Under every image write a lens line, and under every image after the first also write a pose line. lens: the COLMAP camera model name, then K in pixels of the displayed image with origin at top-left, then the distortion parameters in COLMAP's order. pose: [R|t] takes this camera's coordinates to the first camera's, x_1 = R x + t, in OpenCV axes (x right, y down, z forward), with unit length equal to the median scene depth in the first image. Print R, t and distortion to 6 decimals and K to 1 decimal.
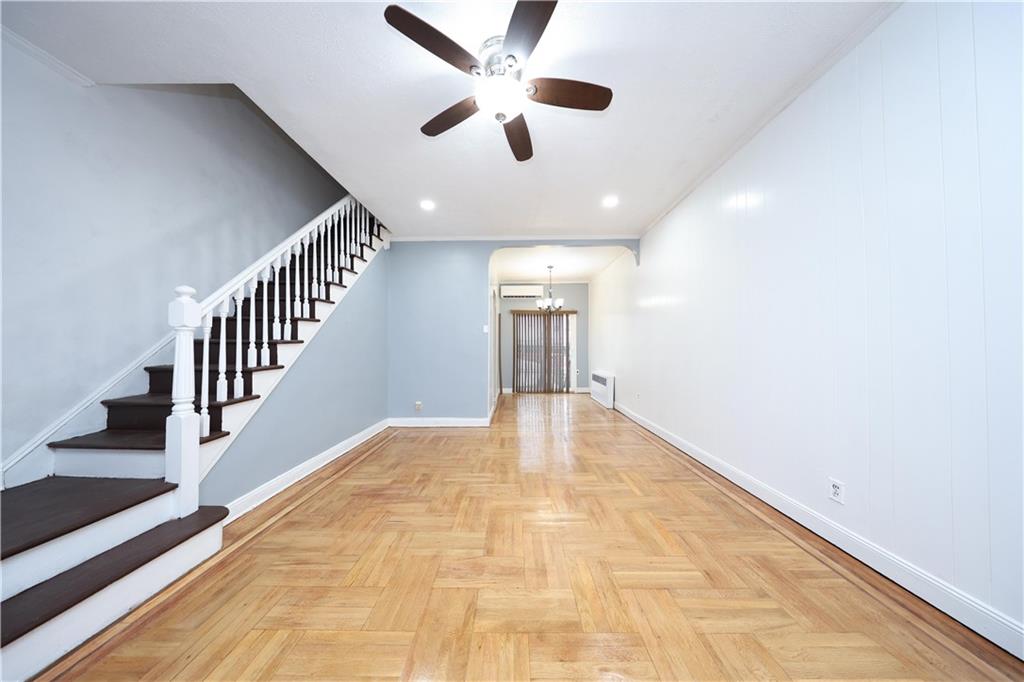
lens RADIAL K [[294.7, 0, 513.2], [0, 294.7, 343.6], [0, 0, 1]] dist [-0.001577, 0.000148]
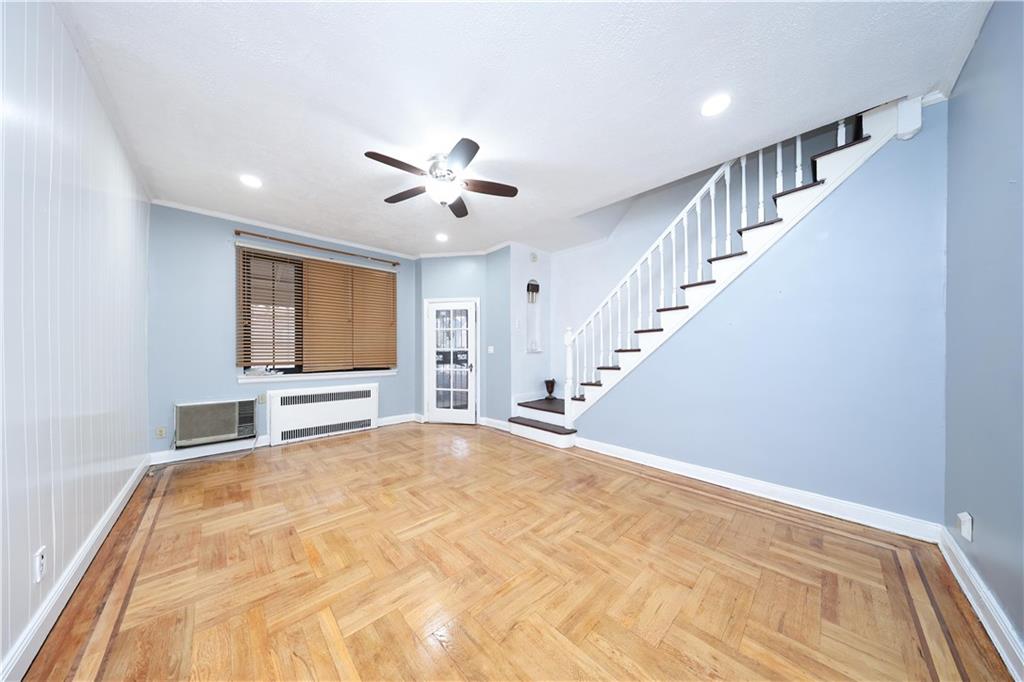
lens RADIAL K [[294.7, 0, 509.6], [0, 294.7, 349.9], [0, 0, 1]] dist [-0.001577, 0.000148]
pose [[-0.699824, 0.001109, -0.714315, 0.610630], [0.011875, 0.999879, -0.010081, 0.003886], [0.714217, -0.015537, -0.699752, 1.743959]]
